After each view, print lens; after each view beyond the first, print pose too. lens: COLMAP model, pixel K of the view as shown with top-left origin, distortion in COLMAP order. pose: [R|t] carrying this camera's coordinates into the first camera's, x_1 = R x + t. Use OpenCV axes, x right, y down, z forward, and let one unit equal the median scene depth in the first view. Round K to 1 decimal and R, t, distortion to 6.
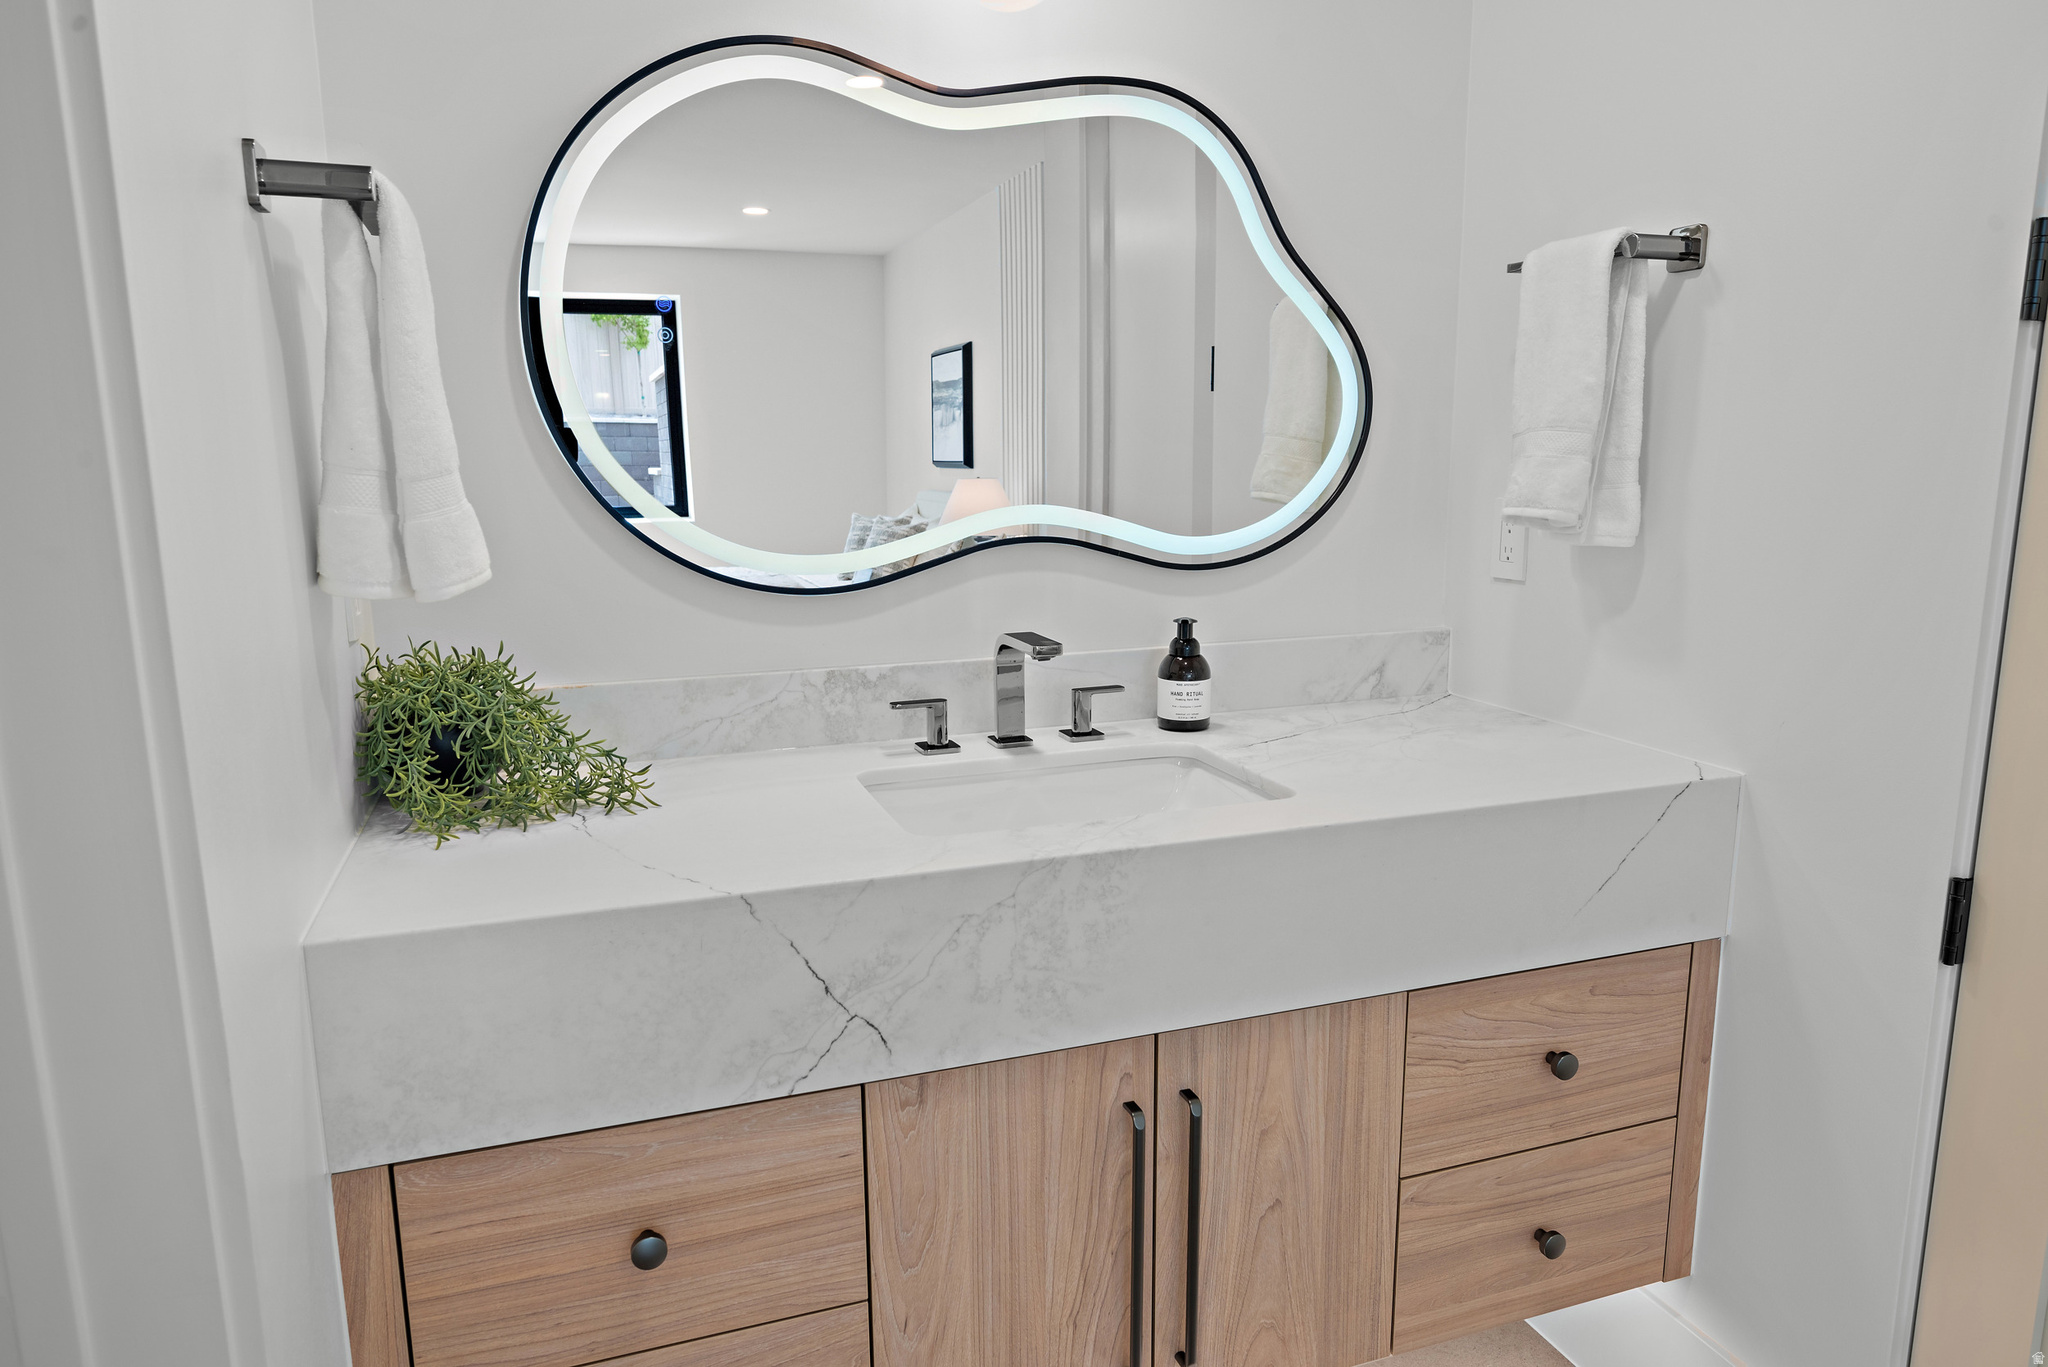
lens RADIAL K [[1300.0, 0, 1023.4], [0, 1300.0, 688.3], [0, 0, 1]] dist [-0.005839, 0.001025]
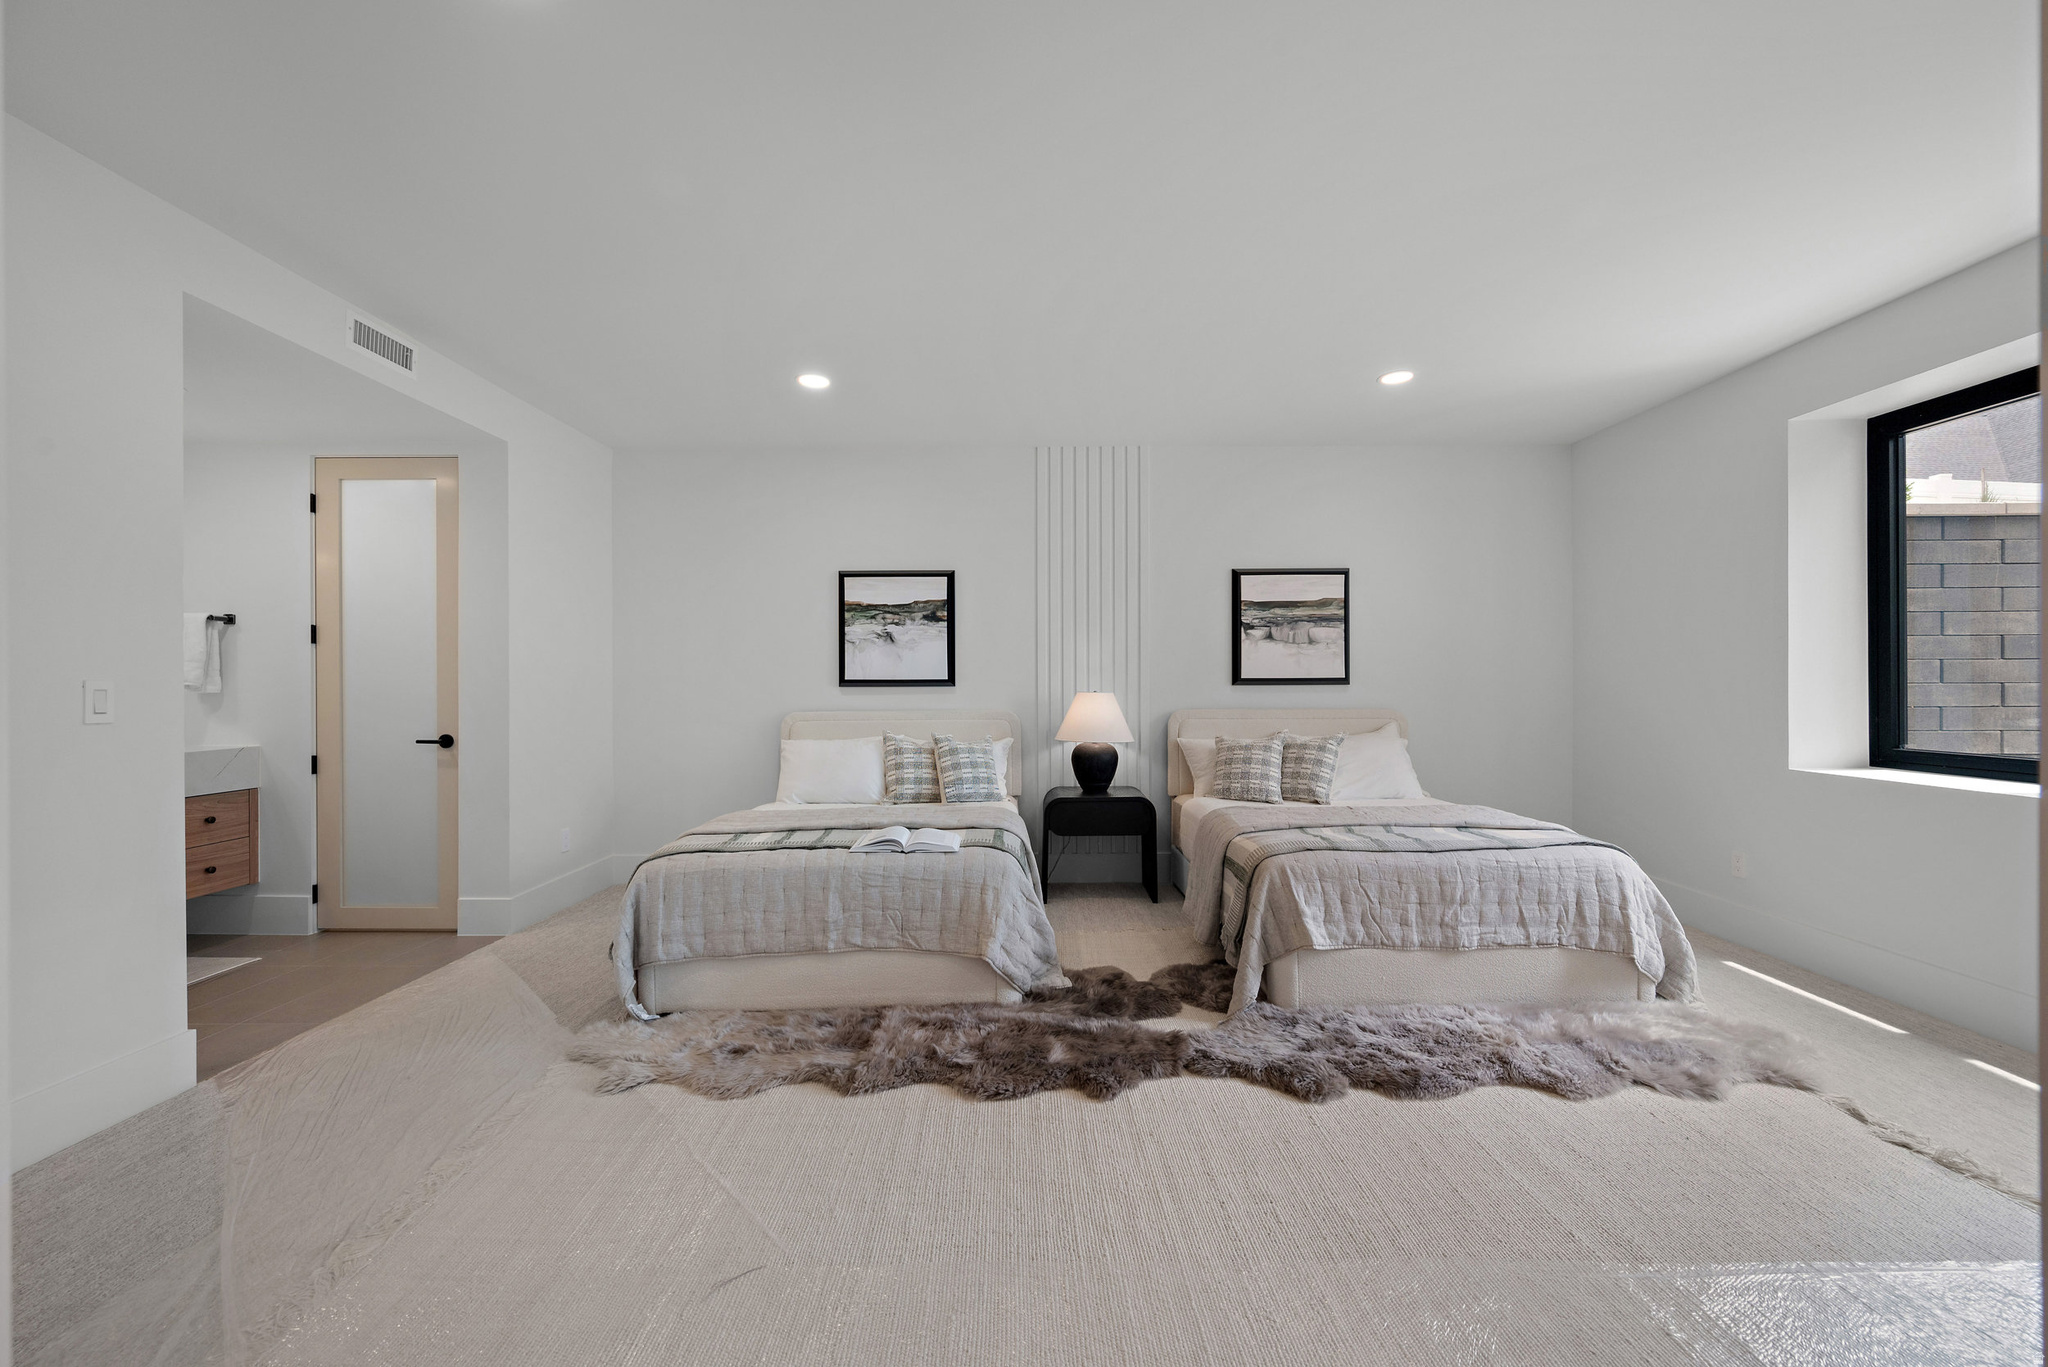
lens RADIAL K [[807.6, 0, 1015.9], [0, 807.6, 681.0], [0, 0, 1]] dist [0.000675, 0.000012]
pose [[0.343813, 0.009047, 0.938994, -1.074515], [0.172323, 0.982364, -0.072560, 0.486049], [-0.923091, 0.186757, 0.336191, -2.208853]]
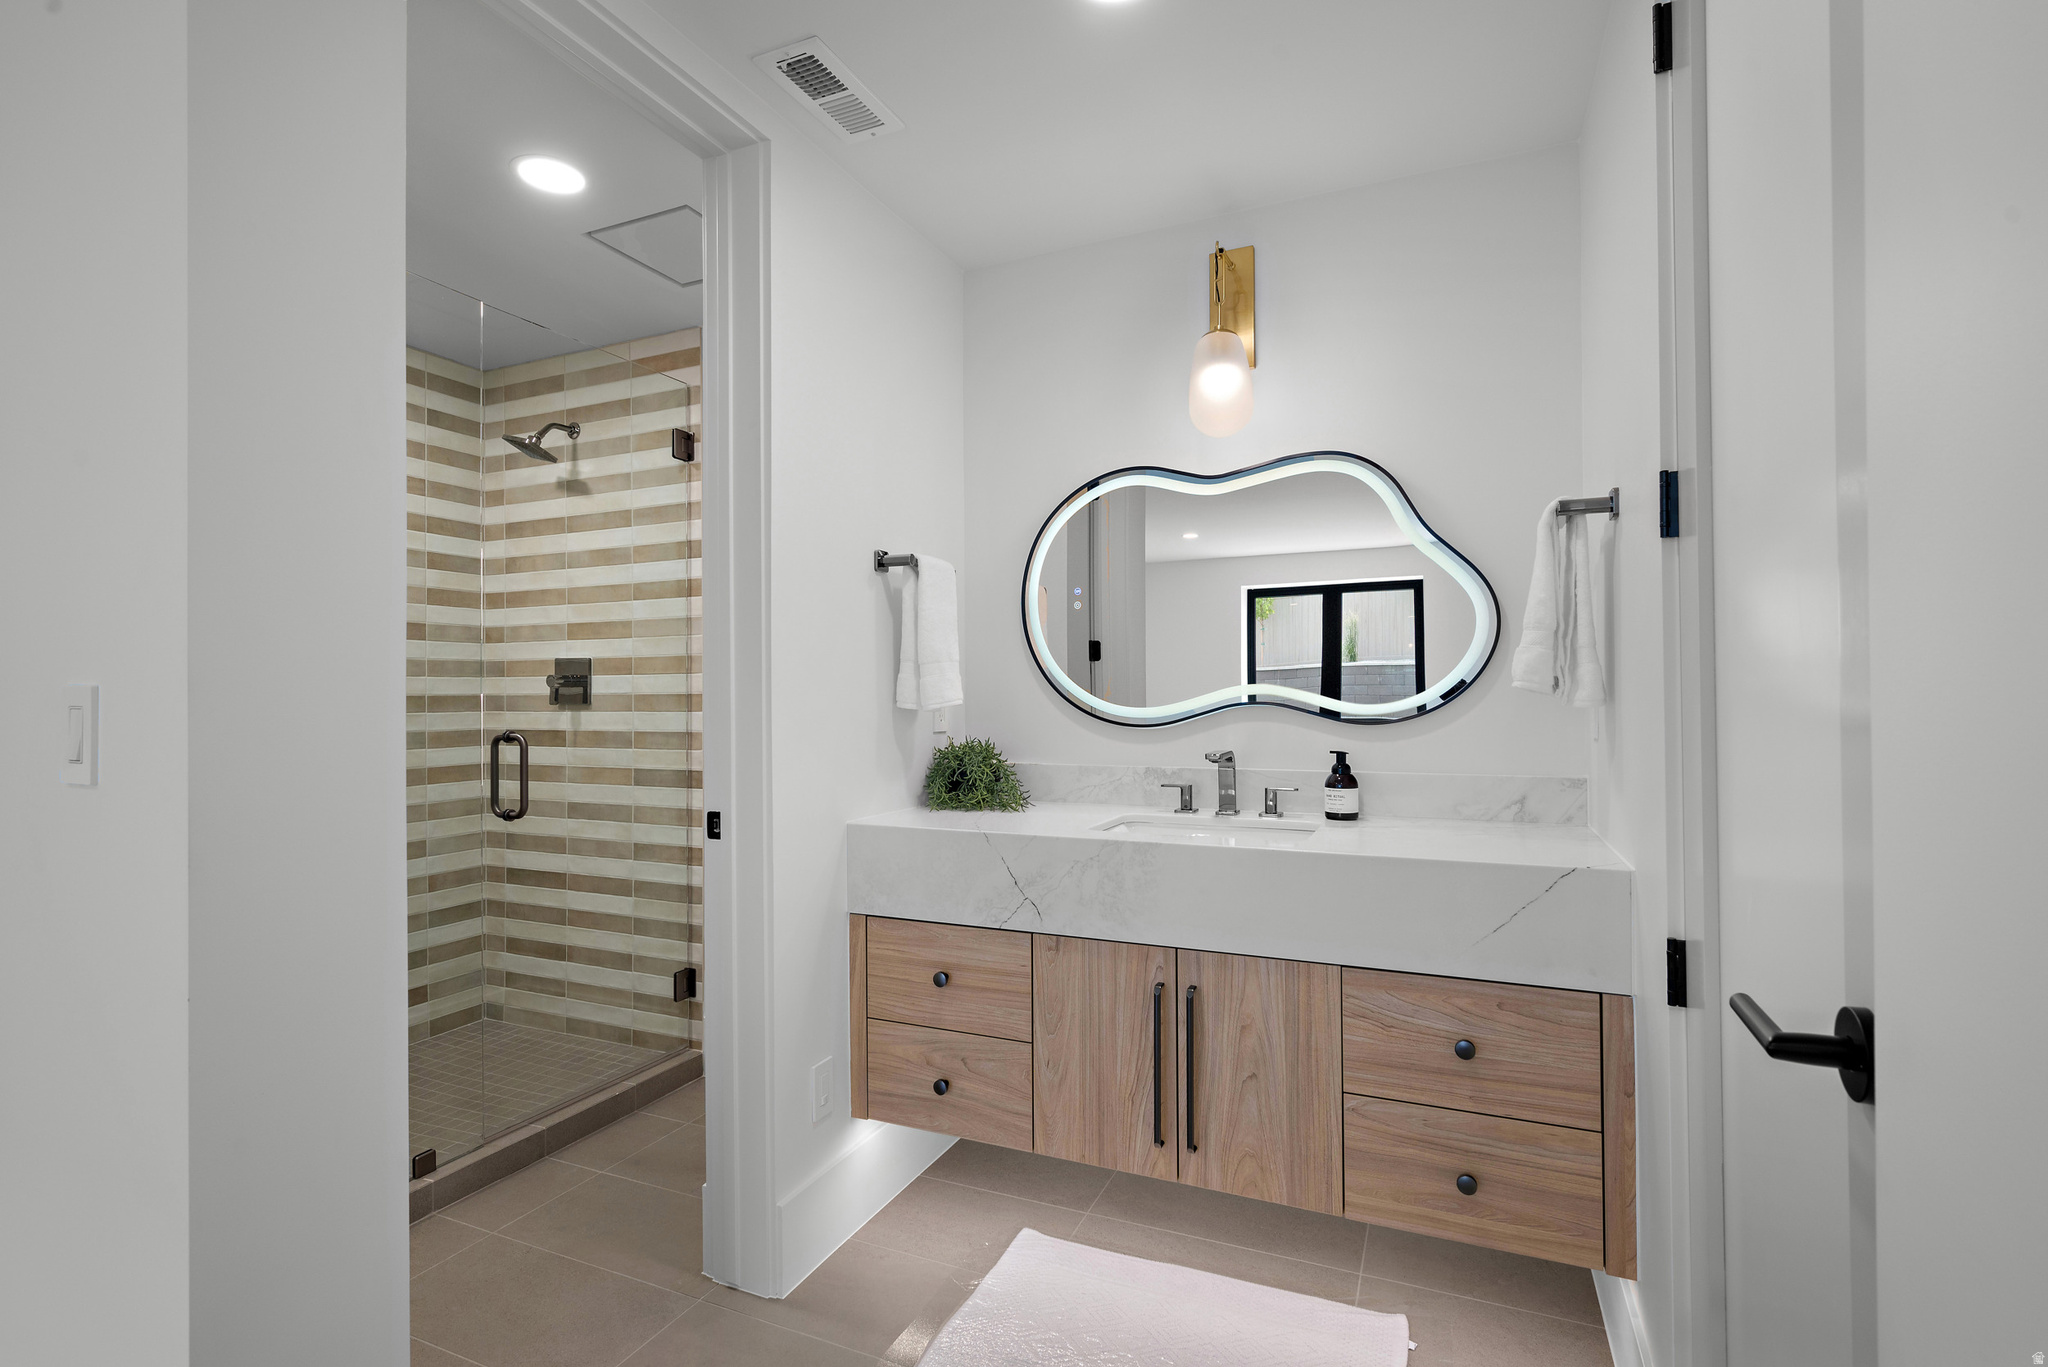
lens RADIAL K [[998.8, 0, 1014.8], [0, 998.8, 686.4], [0, 0, 1]] dist [-0.005954, -0.000967]
pose [[0.709420, -0.001813, -0.704784, 0.871505], [-0.126835, 0.983342, -0.130199, 0.099645], [0.693280, 0.181757, 0.697372, -0.222711]]
